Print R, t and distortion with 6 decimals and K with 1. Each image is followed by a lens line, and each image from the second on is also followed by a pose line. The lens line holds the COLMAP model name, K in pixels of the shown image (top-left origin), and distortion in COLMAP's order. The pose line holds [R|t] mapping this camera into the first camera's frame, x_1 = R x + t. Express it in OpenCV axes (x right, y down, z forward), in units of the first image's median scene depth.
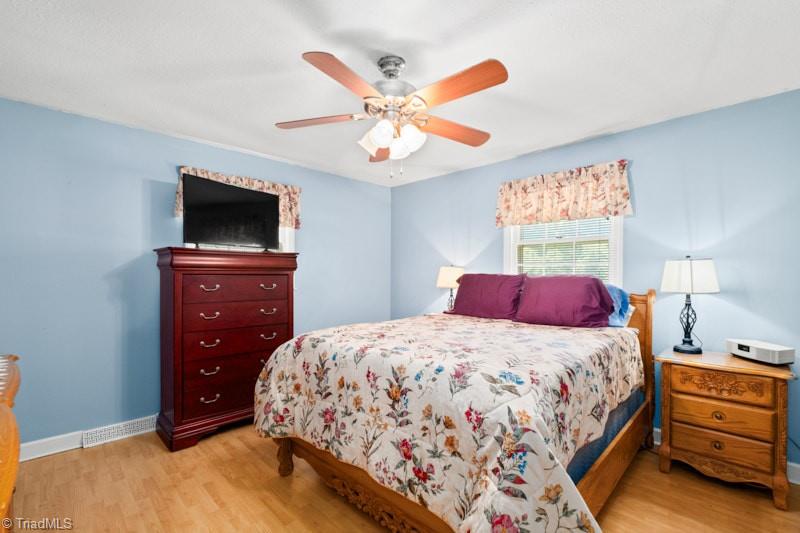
lens RADIAL K [[362.2, 0, 401.9], [0, 362.2, 271.5], [0, 0, 1]] dist [-0.003204, -0.000174]
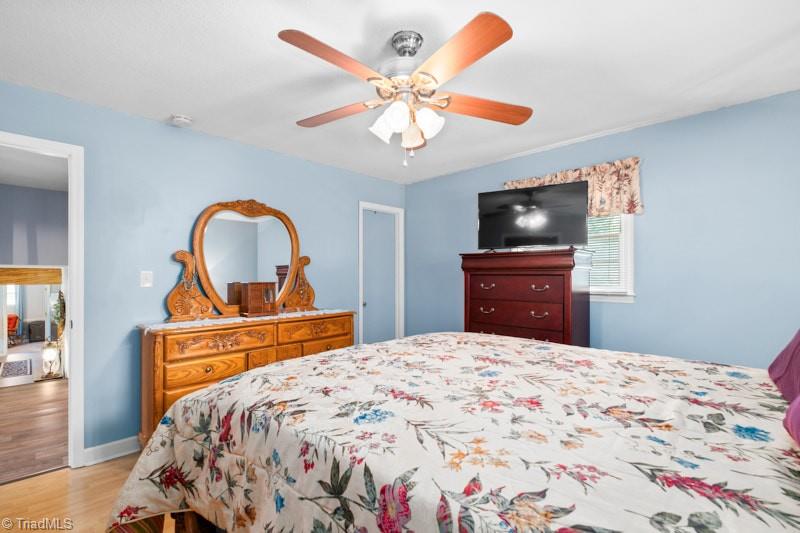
lens RADIAL K [[362.2, 0, 402.0], [0, 362.2, 268.4], [0, 0, 1]] dist [-0.003204, -0.000174]
pose [[-0.013250, -0.008235, -0.999878, 0.529963], [0.006594, 0.999944, -0.008322, -0.001682], [0.999890, -0.006704, -0.013195, 0.608713]]
